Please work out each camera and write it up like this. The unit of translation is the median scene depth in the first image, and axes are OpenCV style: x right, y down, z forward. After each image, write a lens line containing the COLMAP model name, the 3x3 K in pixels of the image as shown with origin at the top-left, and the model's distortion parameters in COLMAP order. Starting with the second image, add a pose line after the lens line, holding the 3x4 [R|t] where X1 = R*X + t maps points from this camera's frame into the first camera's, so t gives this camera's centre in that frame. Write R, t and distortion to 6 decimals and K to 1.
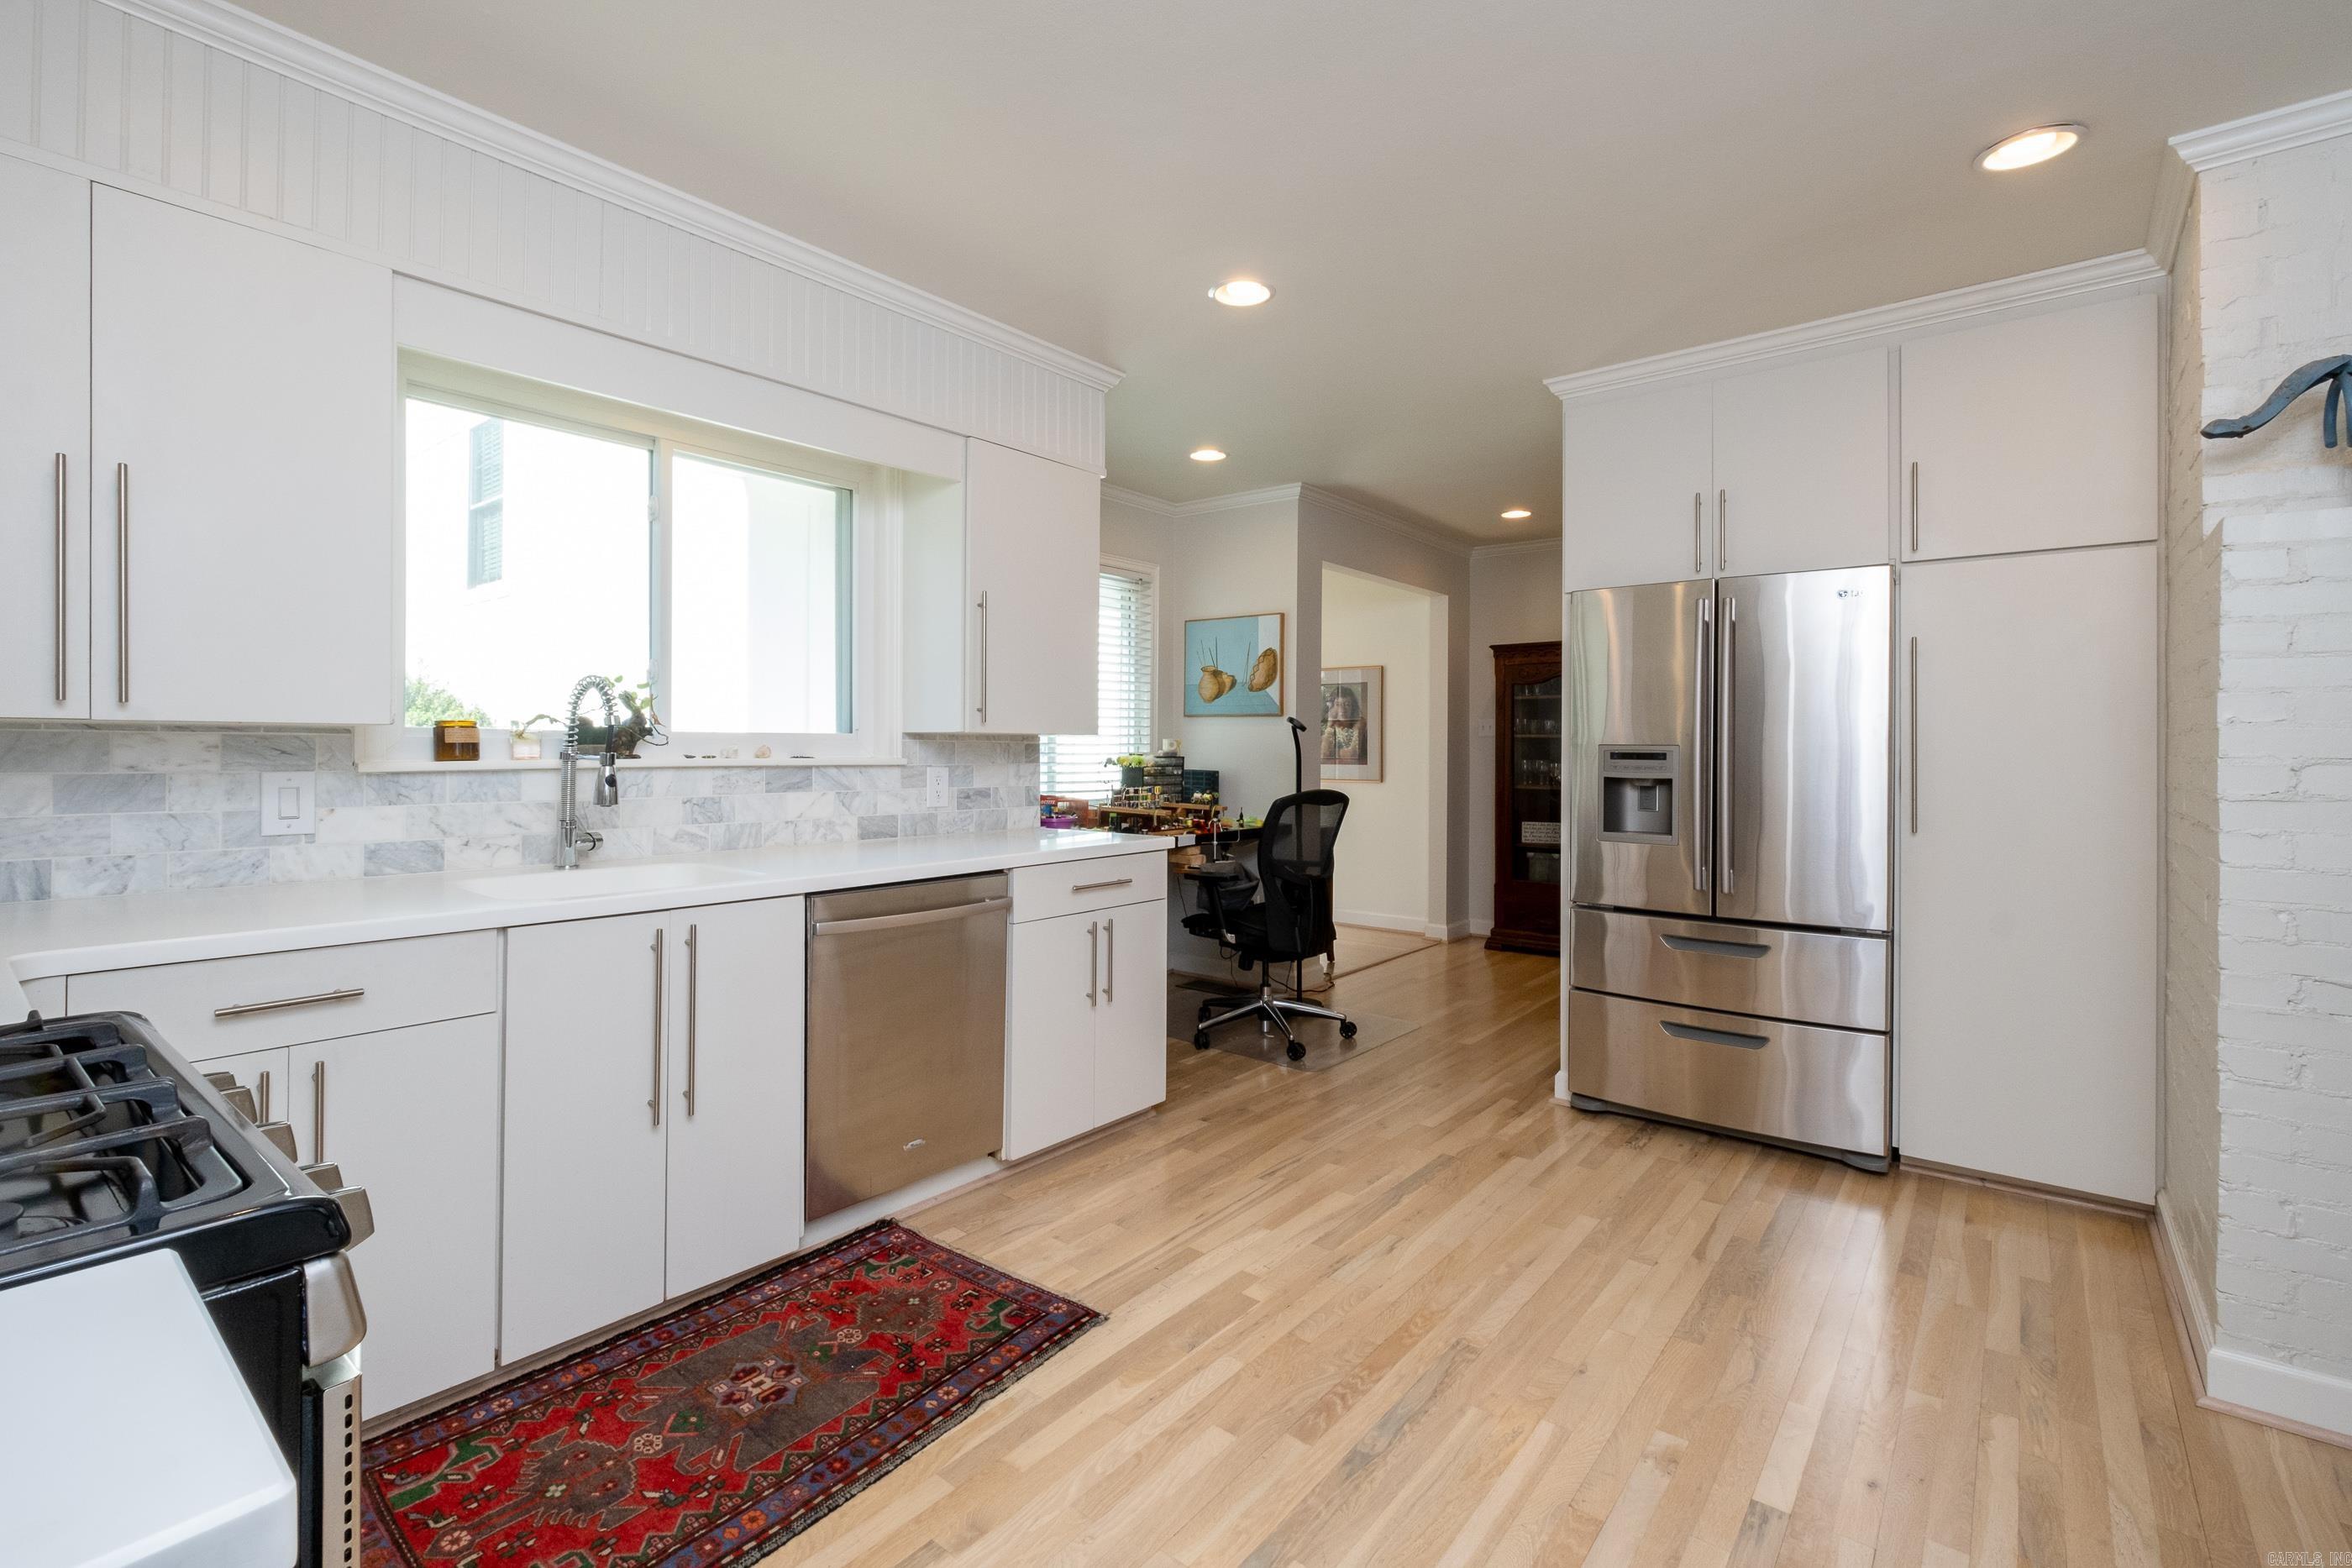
lens RADIAL K [[1056.1, 0, 1176.0], [0, 1056.1, 784.0], [0, 0, 1]] dist [-0.000748, -0.000156]
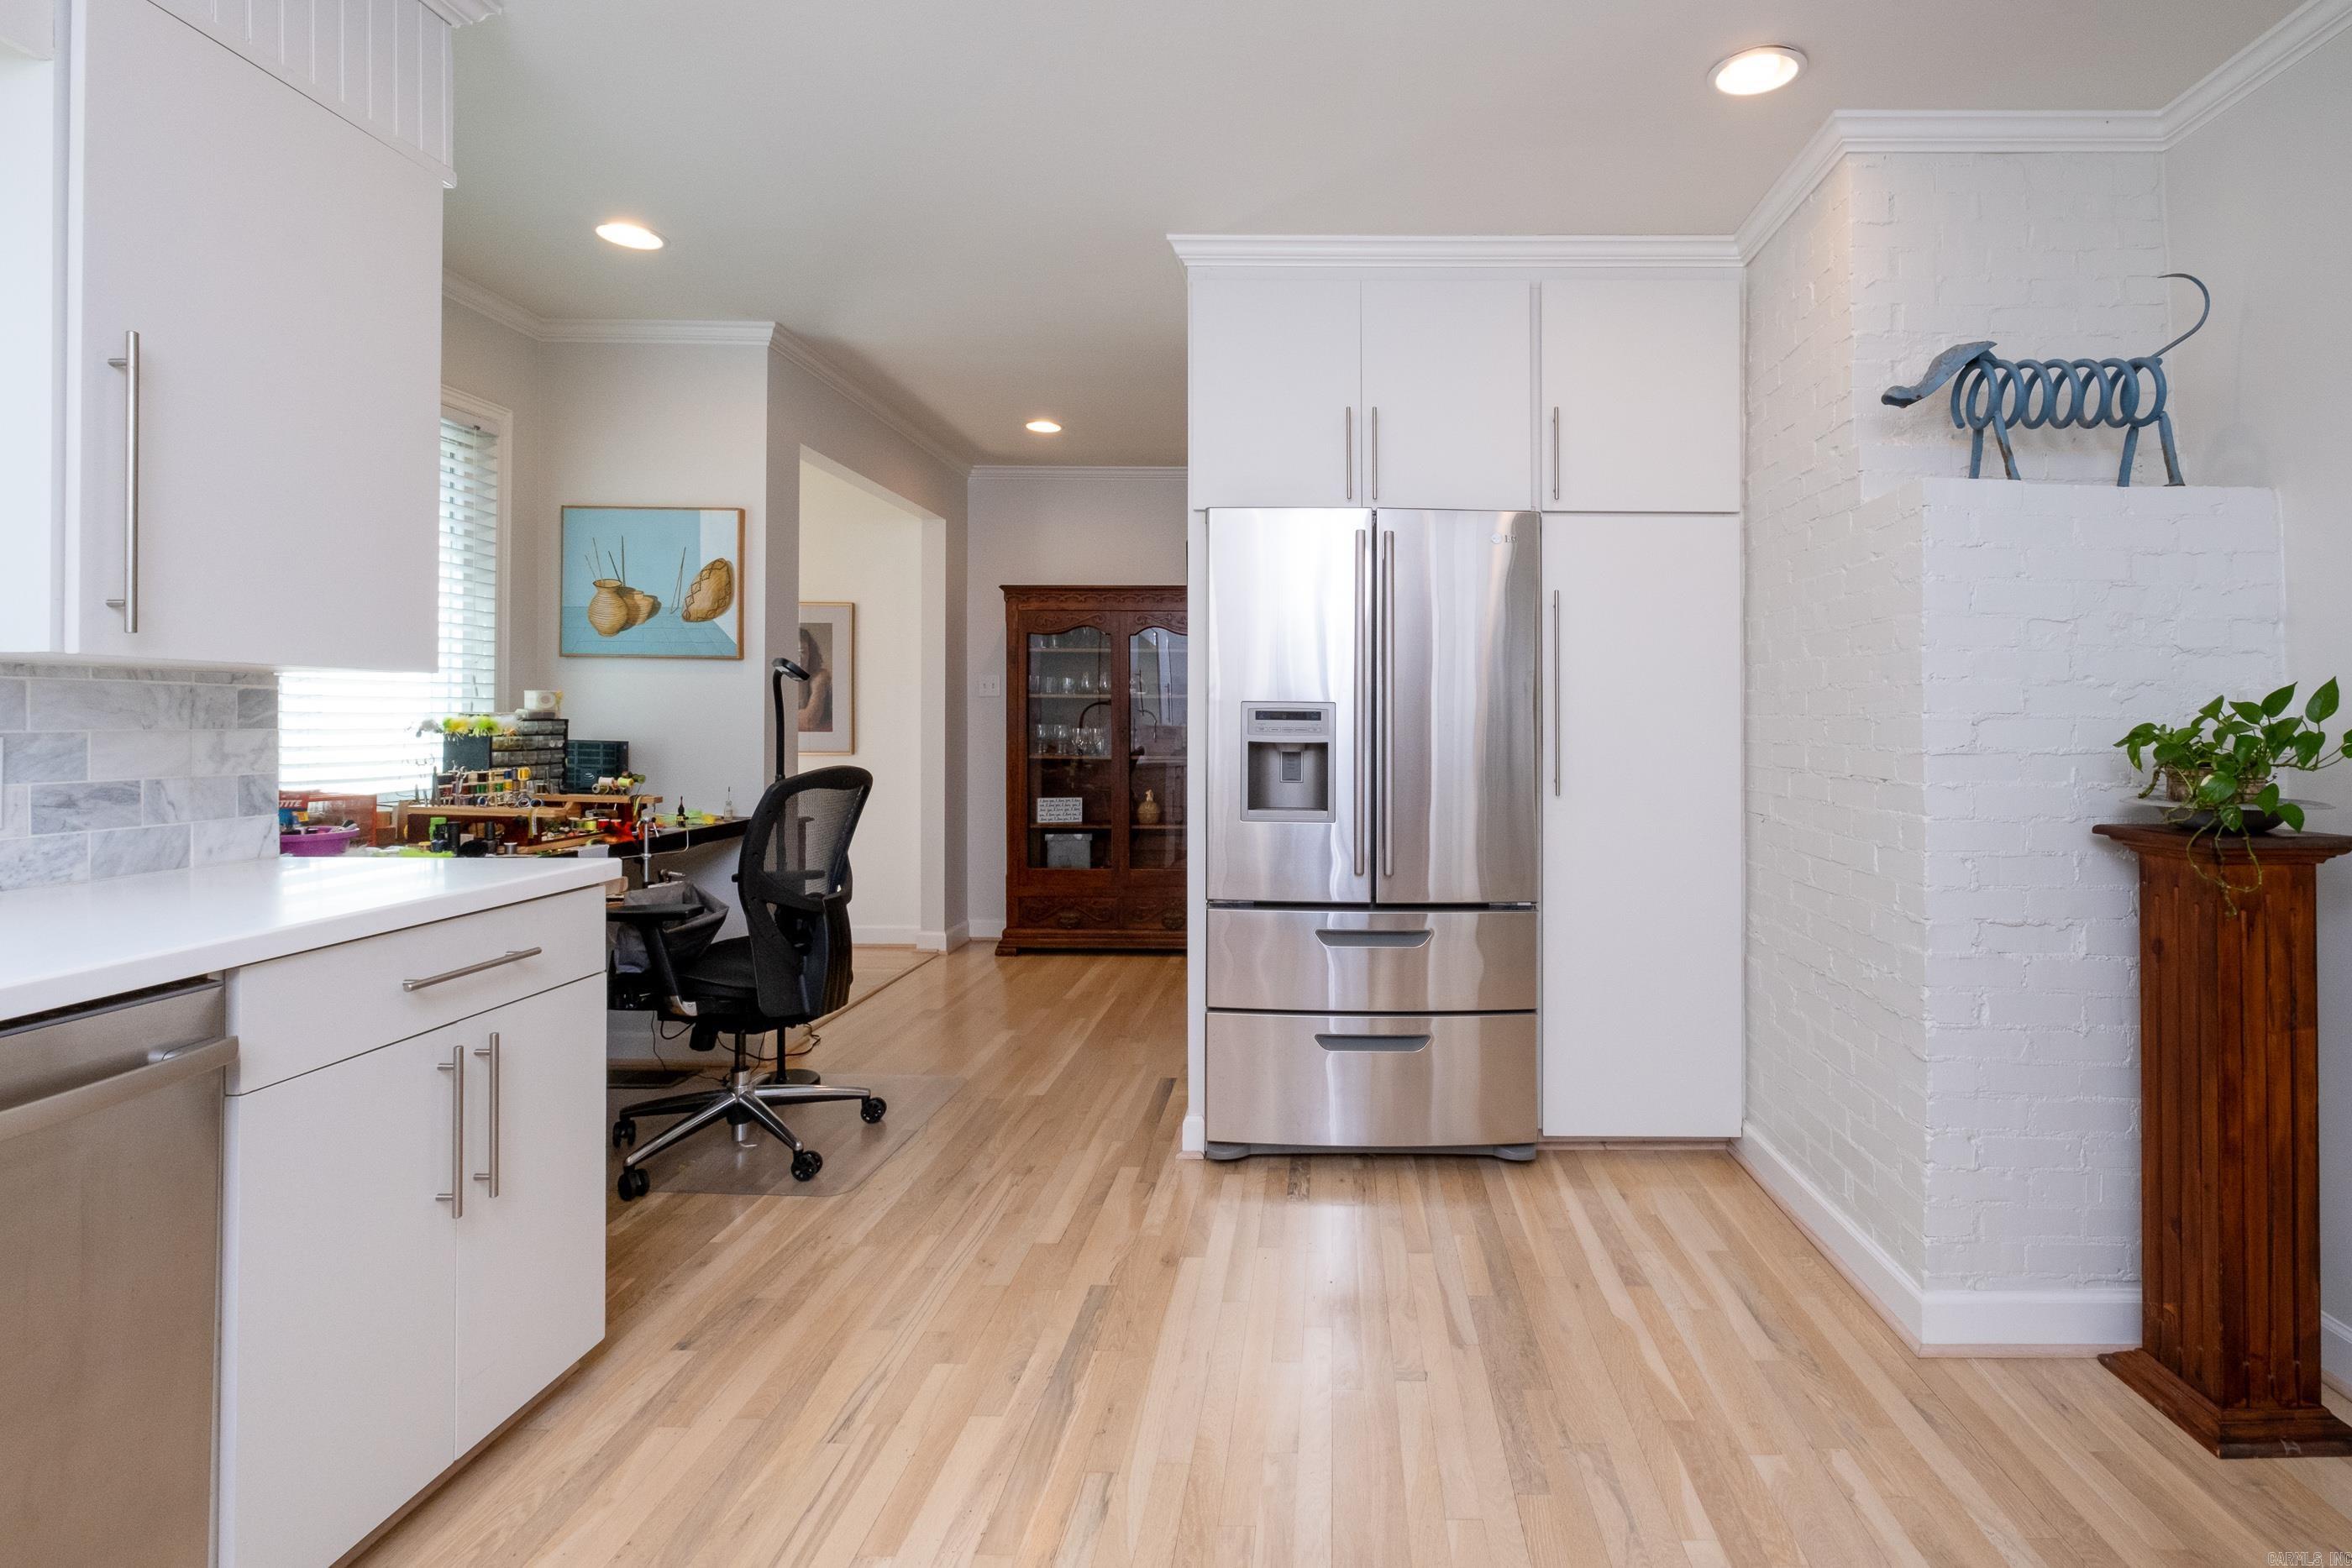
lens RADIAL K [[1100.0, 0, 1323.6], [0, 1100.0, 727.0], [0, 0, 1]] dist [-0.001472, -0.000422]
pose [[0.779733, -0.004054, 0.626099, -0.058266], [0.018972, 0.999673, -0.017155, -0.001712], [-0.625824, 0.025255, 0.779555, 0.240944]]
